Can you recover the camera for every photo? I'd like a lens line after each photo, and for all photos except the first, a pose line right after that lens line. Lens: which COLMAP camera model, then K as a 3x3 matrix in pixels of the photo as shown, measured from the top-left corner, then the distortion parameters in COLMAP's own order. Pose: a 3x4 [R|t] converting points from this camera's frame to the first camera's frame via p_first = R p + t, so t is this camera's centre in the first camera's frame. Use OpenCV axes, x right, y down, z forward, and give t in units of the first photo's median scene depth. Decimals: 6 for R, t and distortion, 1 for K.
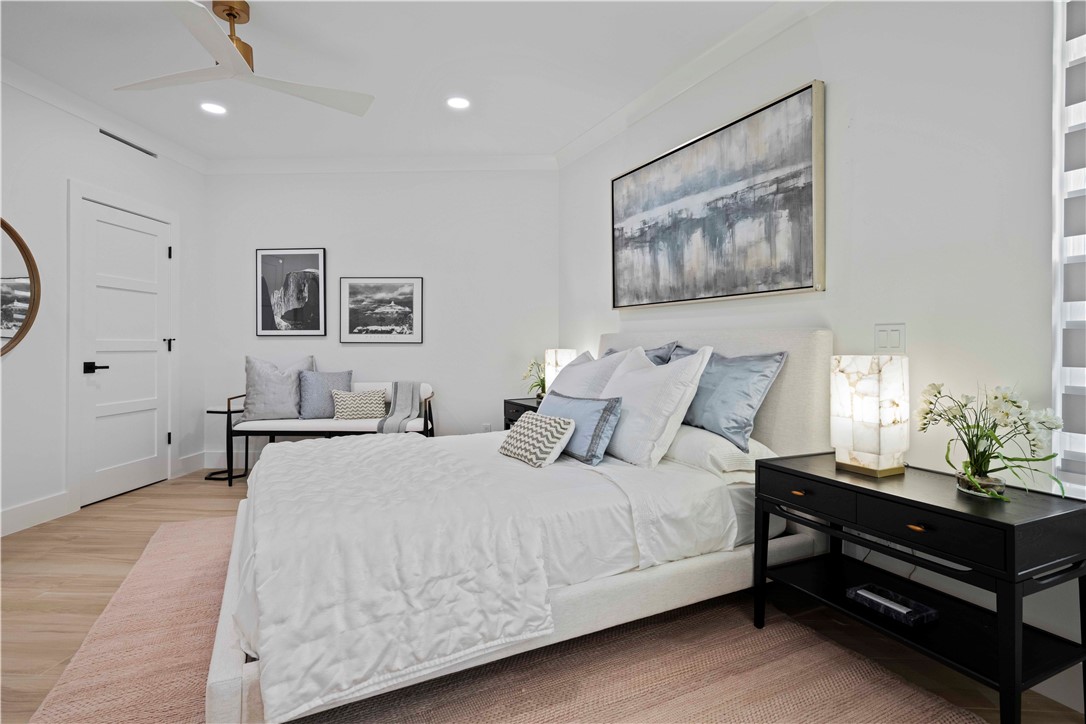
lens RADIAL K [[539.1, 0, 544.5], [0, 539.1, 346.7], [0, 0, 1]] dist [-0.000197, -0.000033]
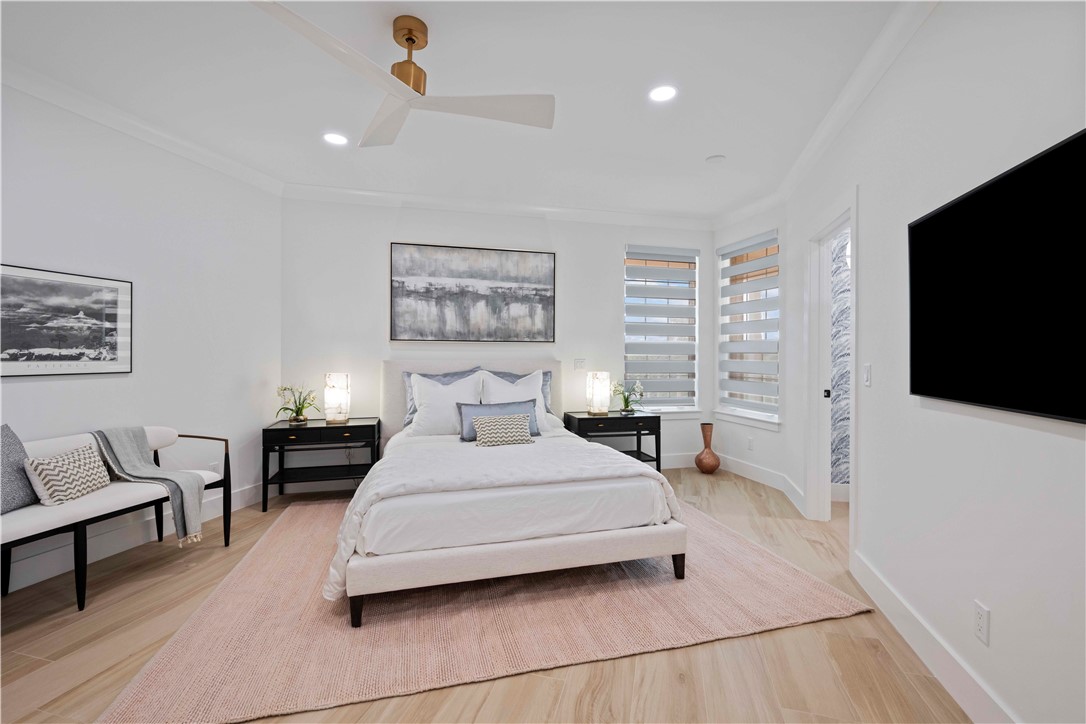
lens RADIAL K [[468.6, 0, 542.0], [0, 468.6, 349.7], [0, 0, 1]] dist [-0.001198, -0.000153]
pose [[0.203389, 0.005661, 0.979082, -1.041342], [-0.001243, 0.999984, -0.005524, -0.049365], [-0.979097, -0.000093, 0.203392, 0.470085]]
